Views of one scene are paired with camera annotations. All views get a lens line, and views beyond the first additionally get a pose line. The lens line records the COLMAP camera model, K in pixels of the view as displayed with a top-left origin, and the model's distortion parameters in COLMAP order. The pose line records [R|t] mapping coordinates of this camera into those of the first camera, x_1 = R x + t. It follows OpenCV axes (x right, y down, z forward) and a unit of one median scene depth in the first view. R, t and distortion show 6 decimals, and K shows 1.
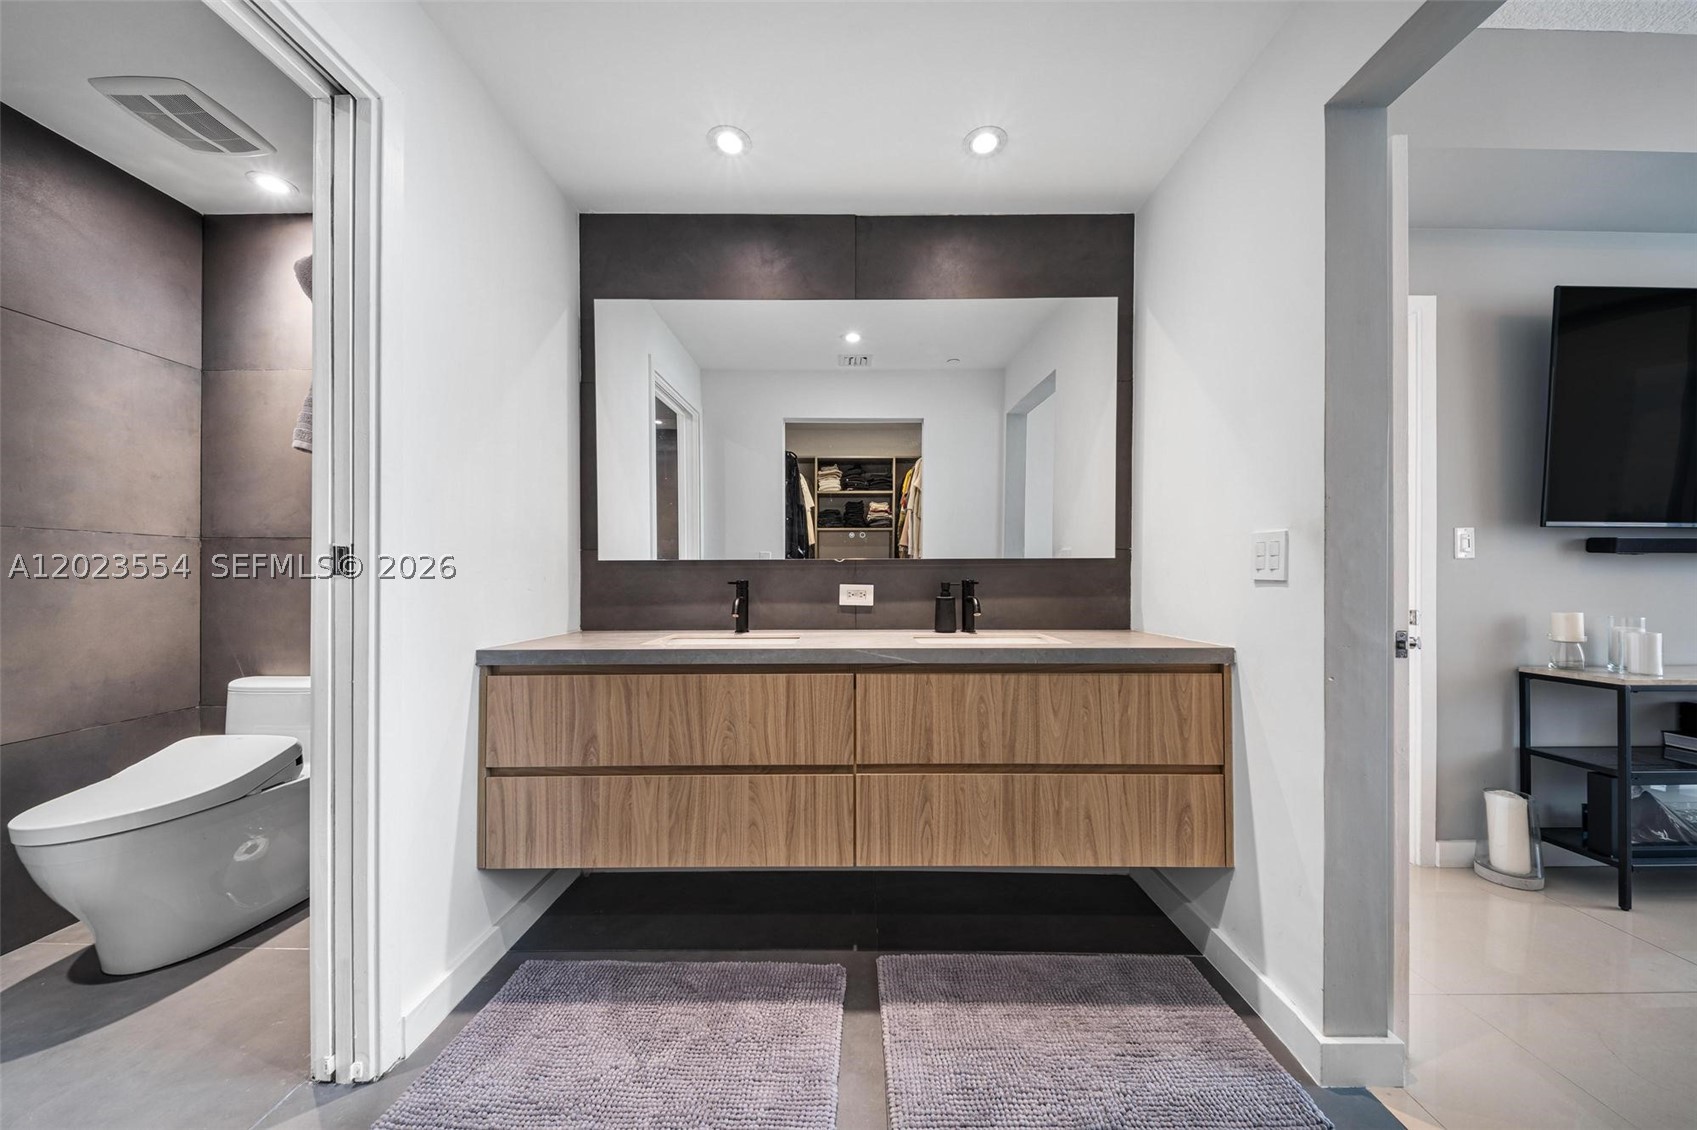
lens RADIAL K [[594.4, 0, 847.3], [0, 594.4, 575.3], [0, 0, 1]] dist [-0.000949, -0.000270]
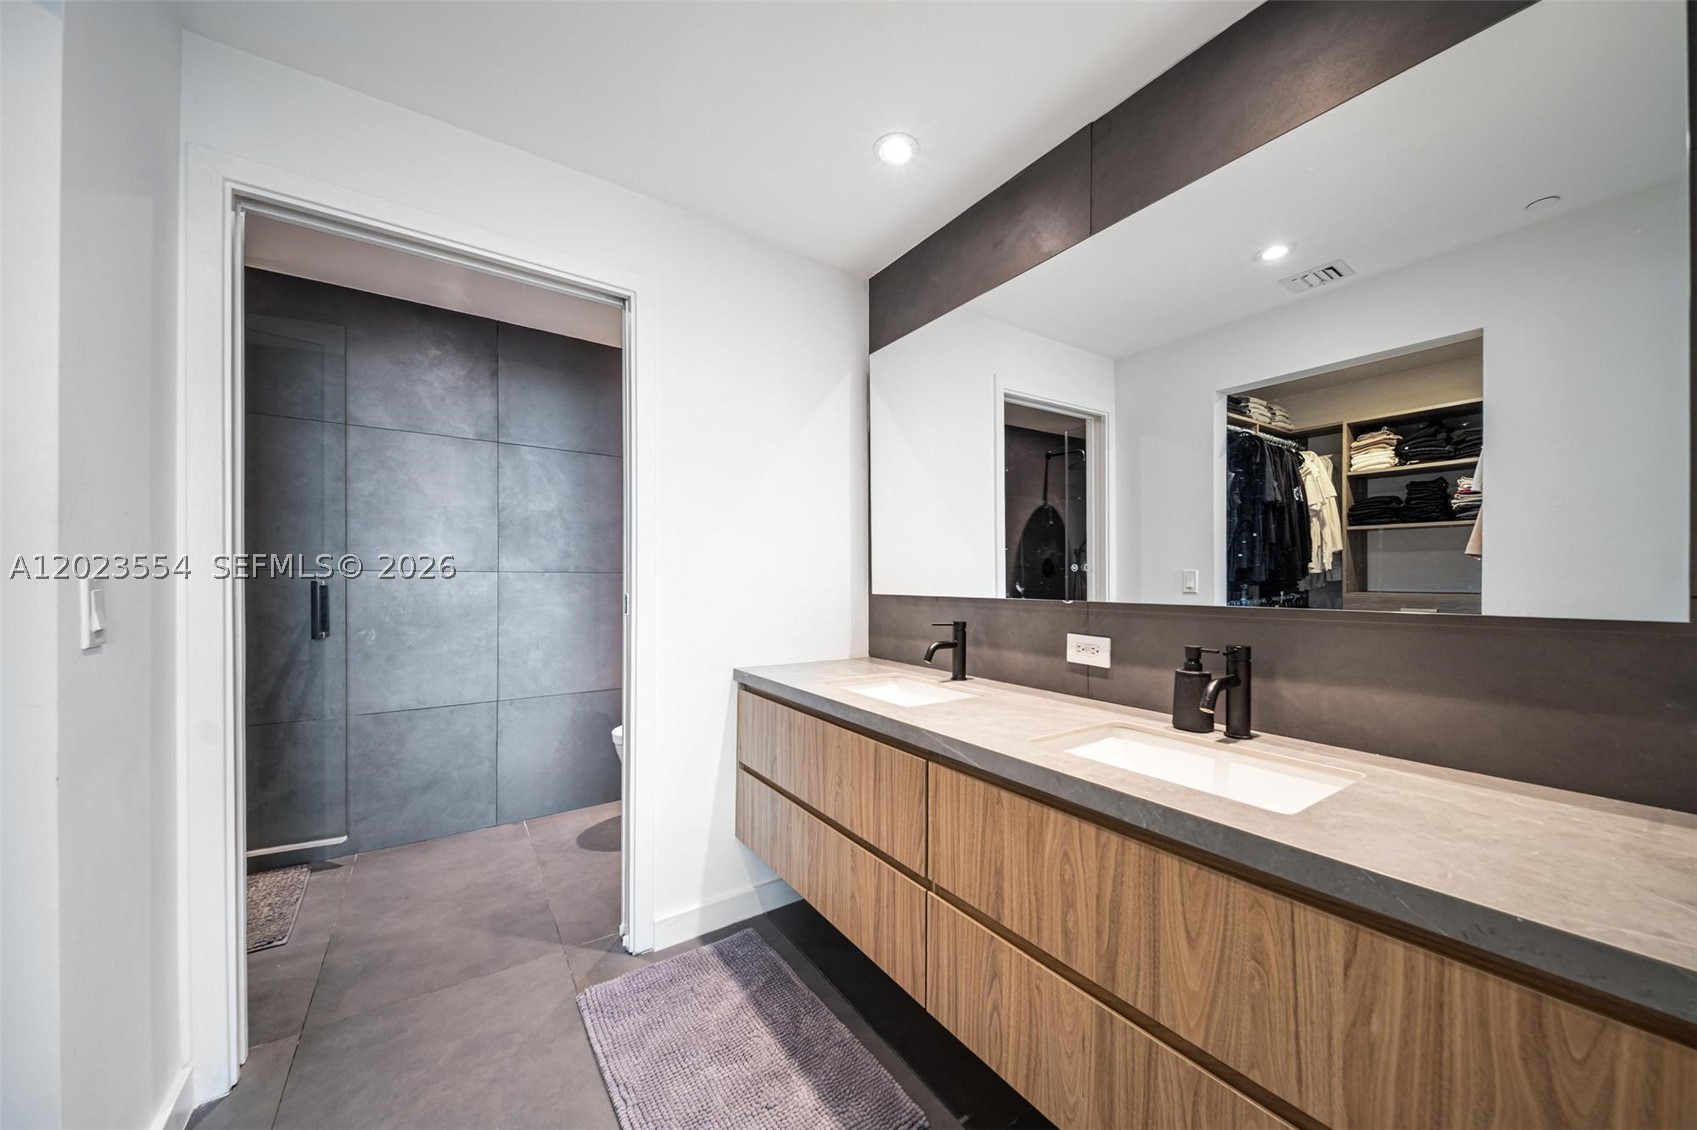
lens RADIAL K [[592.5, 0, 849.1], [0, 592.5, 575.3], [0, 0, 1]] dist [0.019923, -0.015087]
pose [[0.572351, -0.002104, -0.820006, 0.595733], [0.001283, 0.999998, -0.001670, -0.077031], [0.820008, -0.000097, 0.572352, 0.471185]]
